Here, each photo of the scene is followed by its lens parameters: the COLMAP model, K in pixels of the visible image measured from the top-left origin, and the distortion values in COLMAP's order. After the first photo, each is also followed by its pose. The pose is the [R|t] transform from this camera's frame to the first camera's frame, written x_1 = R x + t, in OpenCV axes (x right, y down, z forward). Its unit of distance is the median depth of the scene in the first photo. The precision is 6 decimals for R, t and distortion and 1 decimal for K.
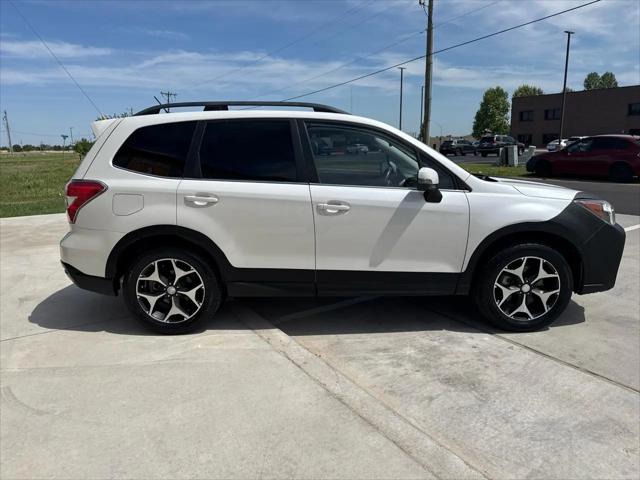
lens RADIAL K [[452.1, 0, 320.0], [0, 452.1, 240.0], [0, 0, 1]] dist [0.070443, -0.088442]
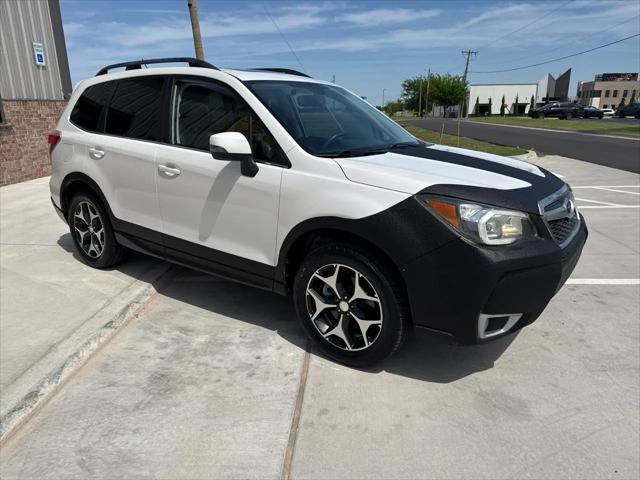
lens RADIAL K [[452.1, 0, 320.0], [0, 452.1, 240.0], [0, 0, 1]] dist [0.070443, -0.088442]
pose [[0.798887, 0.178732, -0.574311, 0.826441], [-0.132321, 0.983662, 0.122064, -0.084118], [0.586745, -0.021522, 0.809486, 0.395877]]
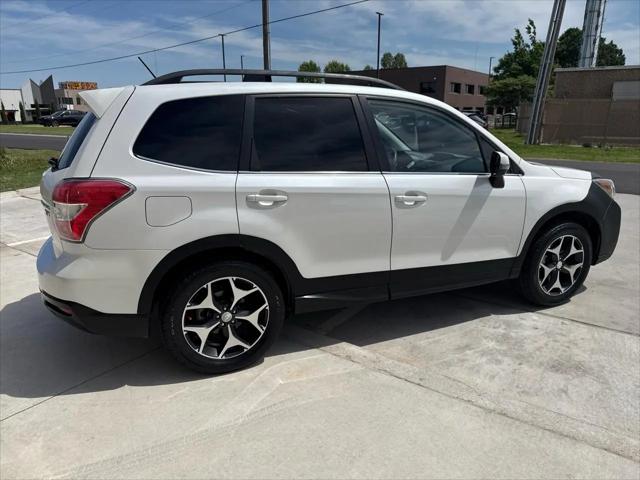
lens RADIAL K [[454.2, 0, 316.1], [0, 454.2, 241.2], [0, 0, 1]] dist [0.050600, -0.067119]
pose [[0.925246, -0.088122, 0.368991, -0.463014], [0.064866, 0.995072, 0.074991, -0.066452], [-0.373781, -0.045450, 0.926403, 0.232638]]
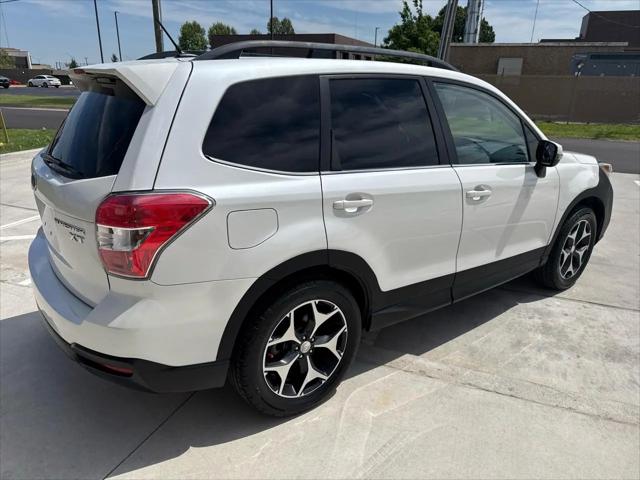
lens RADIAL K [[454.2, 0, 316.1], [0, 454.2, 241.2], [0, 0, 1]] dist [0.050600, -0.067119]
pose [[0.807737, -0.162485, 0.566709, -0.659679], [0.086771, 0.983566, 0.158329, -0.139022], [-0.583122, -0.078714, 0.808562, 0.484108]]
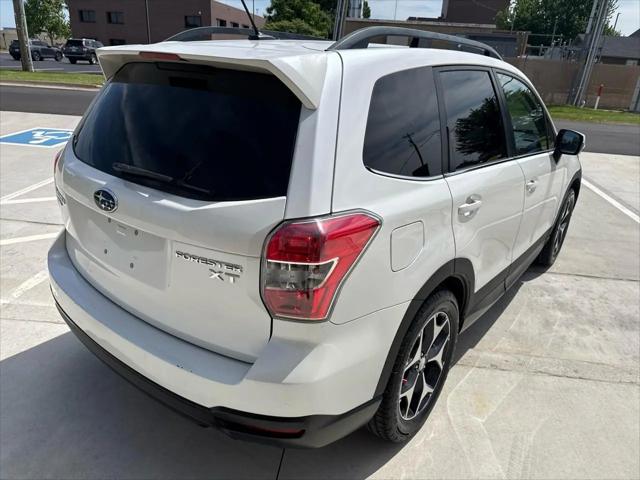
lens RADIAL K [[460.7, 0, 318.7], [0, 460.7, 232.3], [0, 0, 1]] dist [-0.002327, -0.000476]
pose [[0.625745, -0.232282, 0.744640, -0.826813], [0.097902, 0.970471, 0.220457, -0.204585], [-0.773860, -0.065048, 0.630008, 0.739935]]
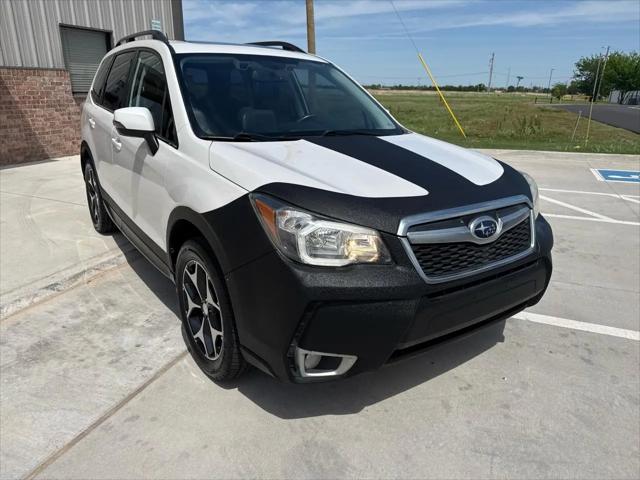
lens RADIAL K [[454.2, 0, 316.1], [0, 454.2, 241.2], [0, 0, 1]] dist [0.050600, -0.067119]
pose [[0.560939, 0.293472, -0.774094, 1.028912], [-0.201003, 0.955358, 0.216538, -0.163326], [0.803085, 0.034131, 0.594886, 0.743504]]
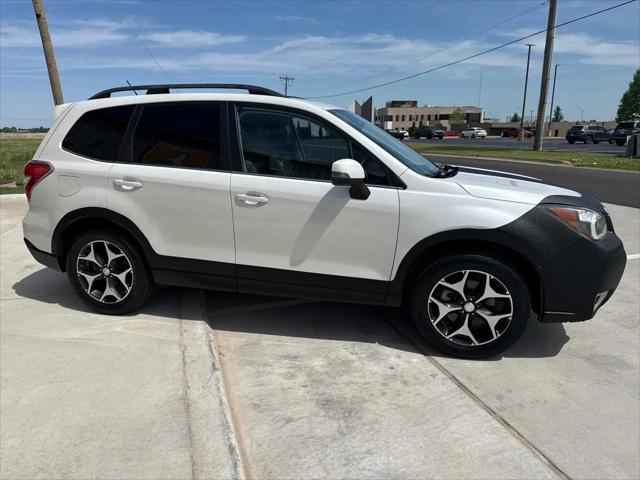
lens RADIAL K [[454.2, 0, 316.1], [0, 454.2, 241.2], [0, 0, 1]] dist [0.050600, -0.067119]
pose [[0.965256, 0.074261, -0.250531, 0.384087], [-0.065212, 0.996890, 0.044241, -0.034062], [0.253037, -0.026366, 0.967097, 0.126504]]
